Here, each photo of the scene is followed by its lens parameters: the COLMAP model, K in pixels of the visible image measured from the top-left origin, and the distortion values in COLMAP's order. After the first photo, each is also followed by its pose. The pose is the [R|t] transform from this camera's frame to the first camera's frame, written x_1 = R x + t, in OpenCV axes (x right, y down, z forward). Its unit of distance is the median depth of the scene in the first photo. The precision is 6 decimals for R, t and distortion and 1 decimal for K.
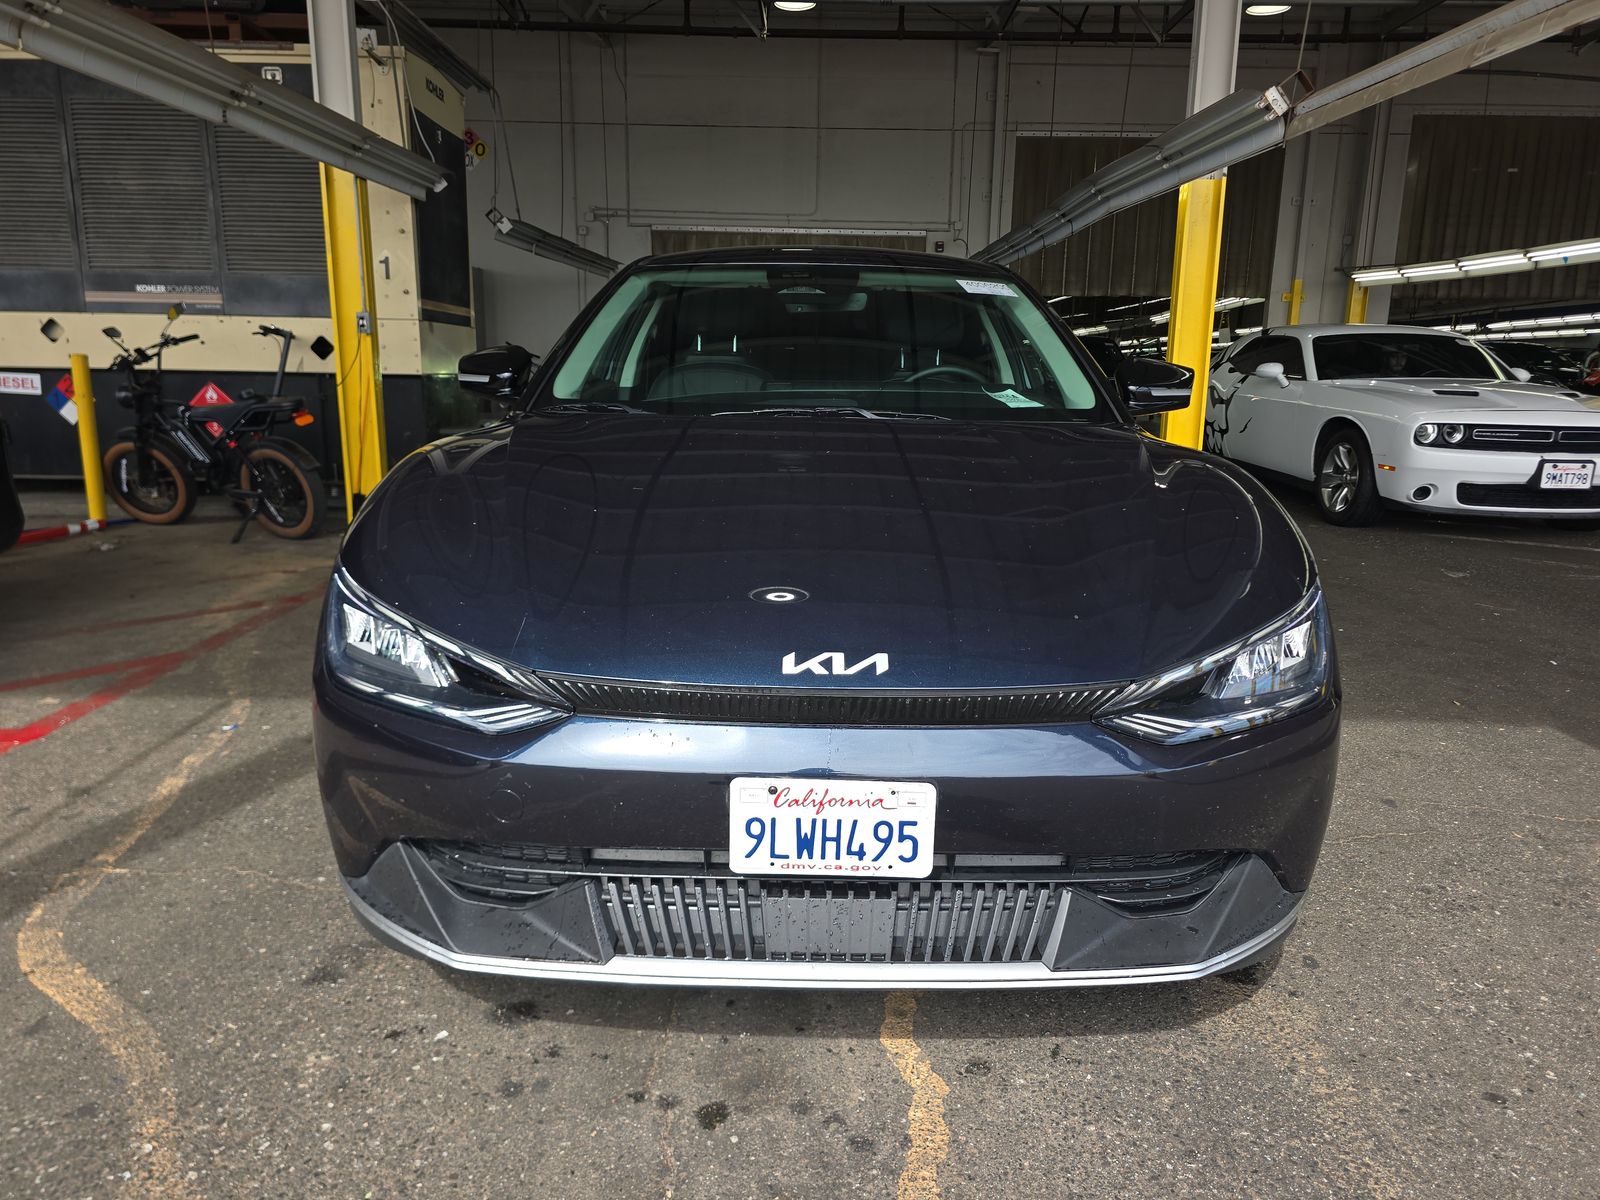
lens RADIAL K [[1085.2, 0, 803.5], [0, 1085.2, 599.7], [0, 0, 1]] dist [0.044083, -0.036343]
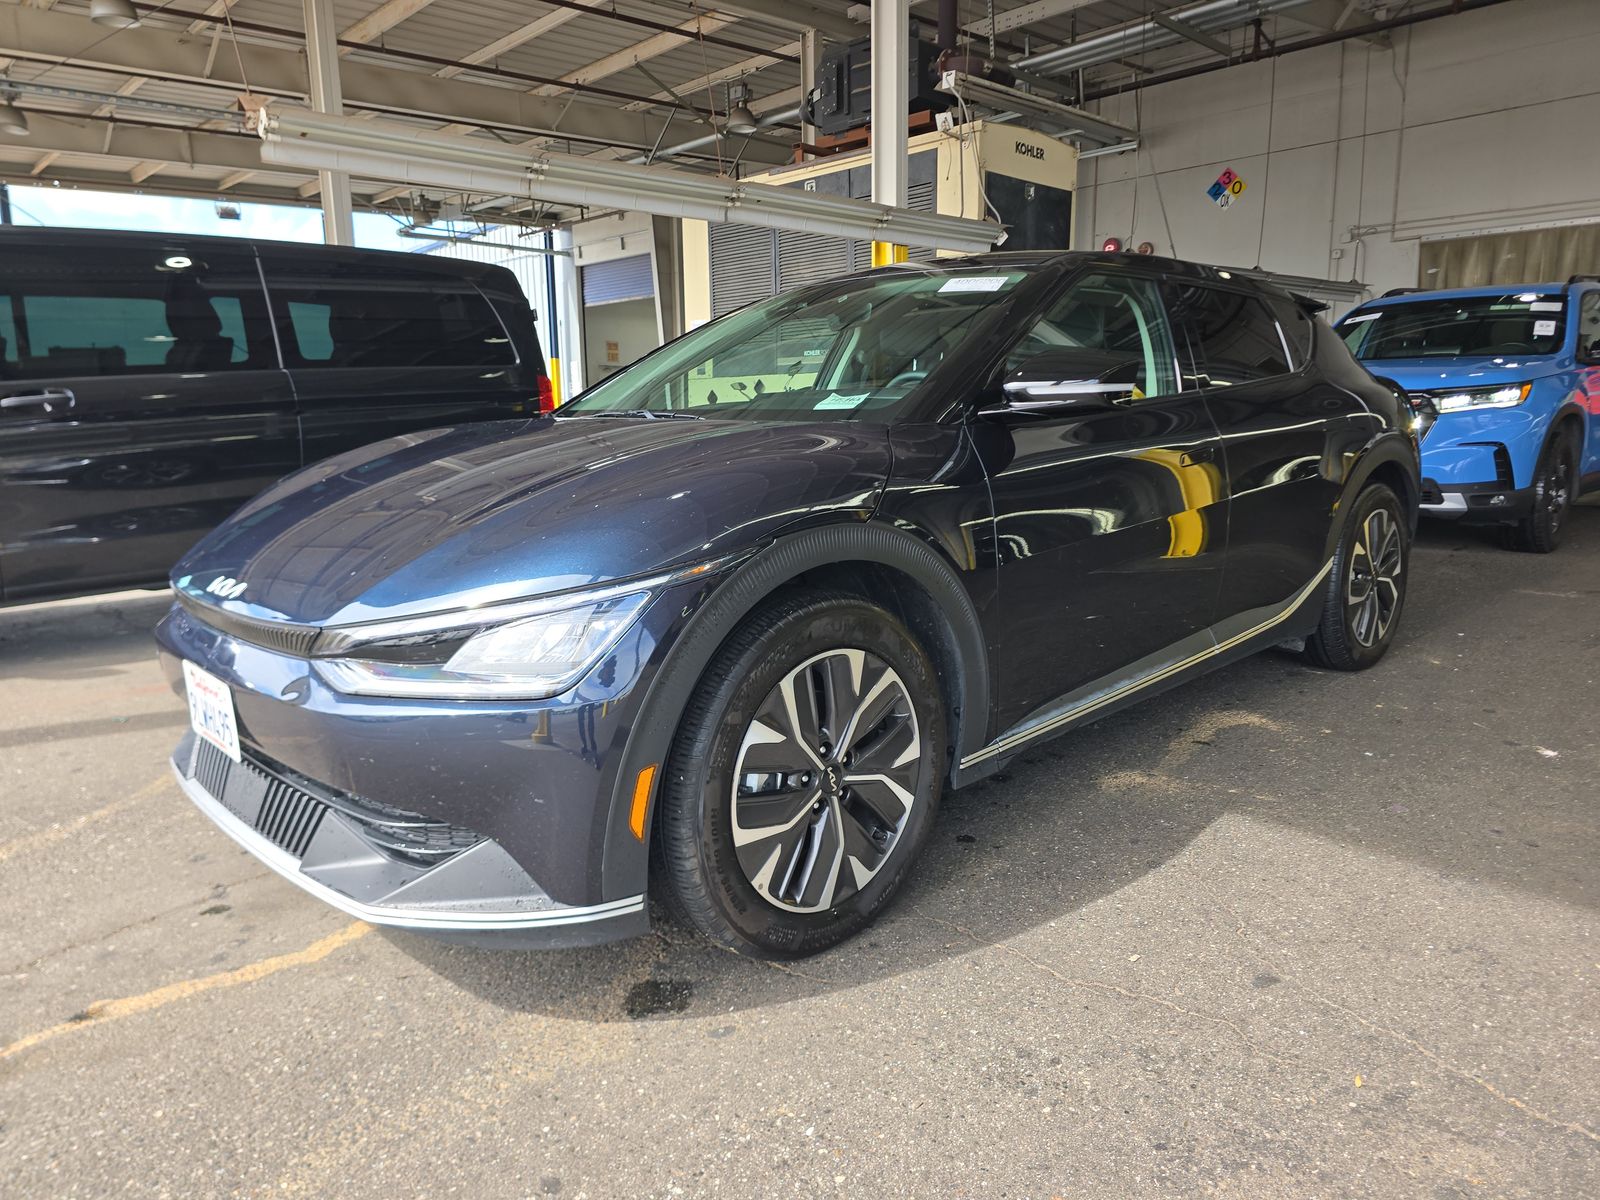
lens RADIAL K [[1069.8, 0, 777.3], [0, 1069.8, 596.9], [0, 0, 1]] dist [0.050953, -0.045873]
pose [[0.682825, 0.096405, -0.724194, 0.537933], [-0.128894, 0.991603, 0.010471, -0.010371], [0.719122, 0.086194, 0.689517, 0.212247]]
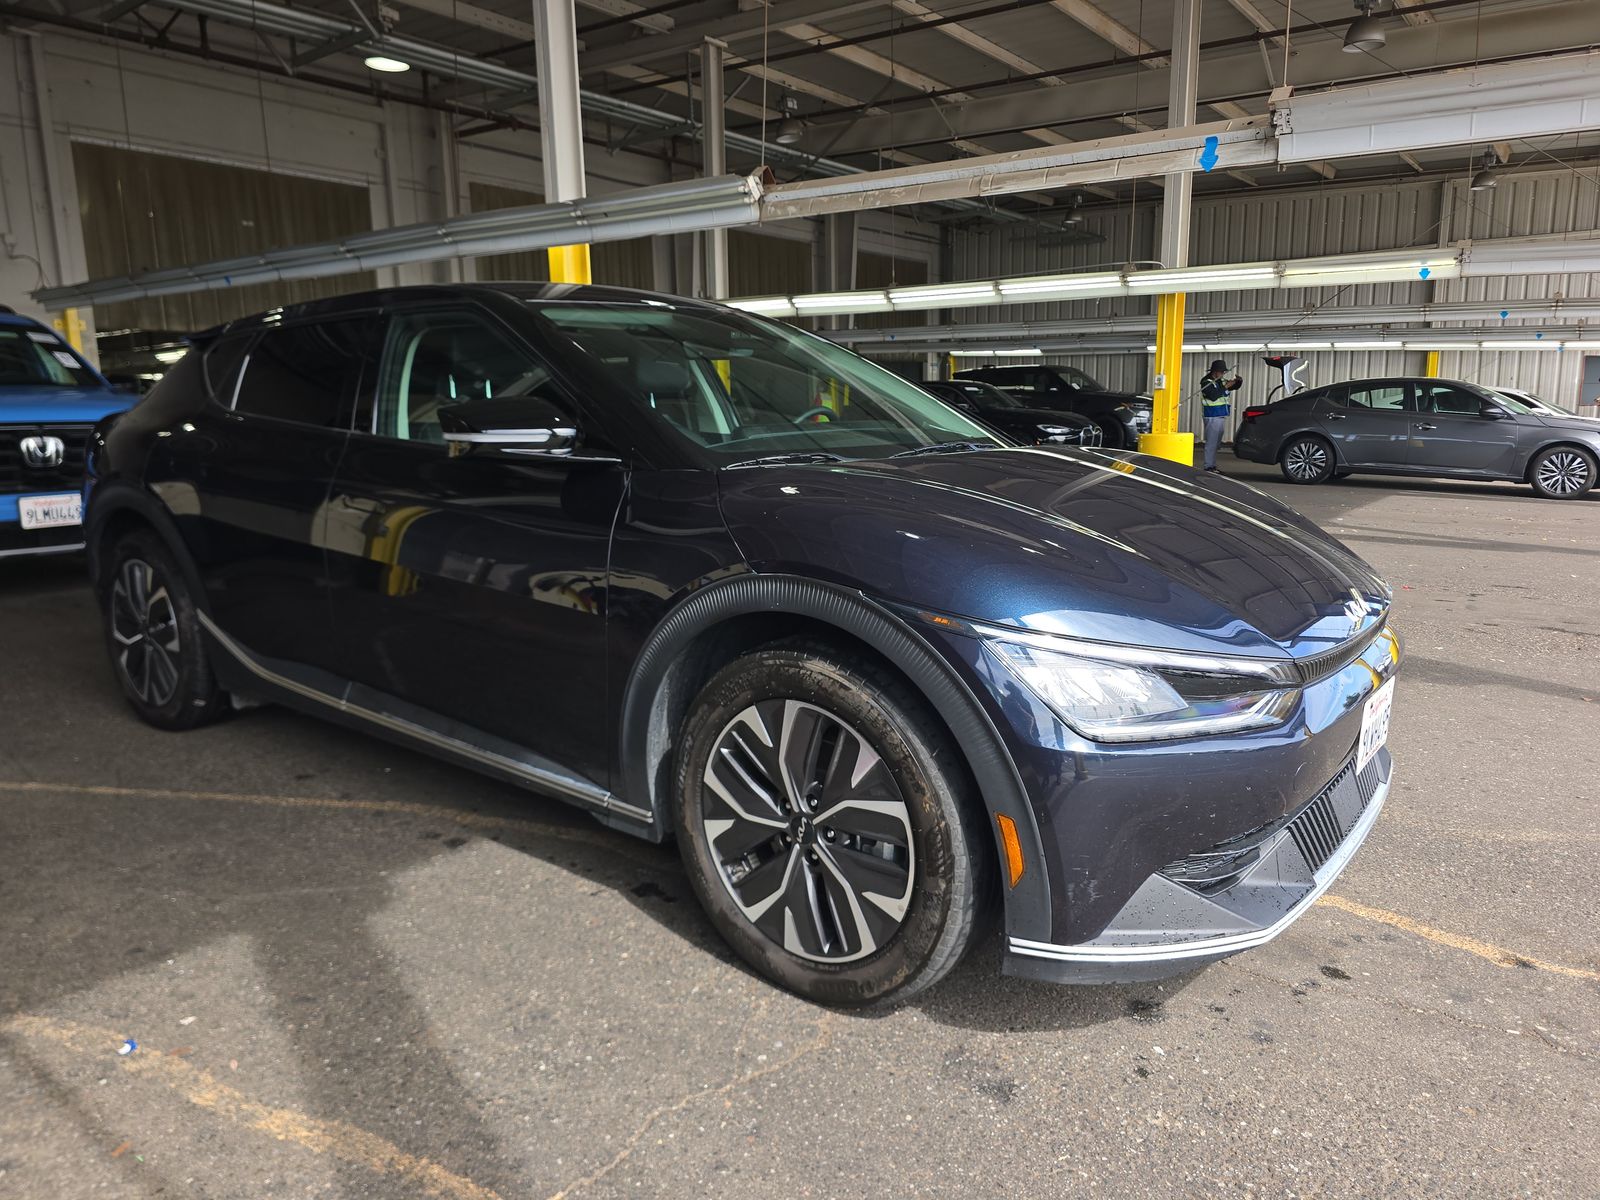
lens RADIAL K [[1085.2, 0, 803.5], [0, 1085.2, 599.7], [0, 0, 1]] dist [0.044083, -0.036343]
pose [[0.604681, -0.167274, 0.778704, -0.562406], [0.192804, 0.979360, 0.060661, -0.066717], [-0.772779, 0.113457, 0.624452, 0.247199]]
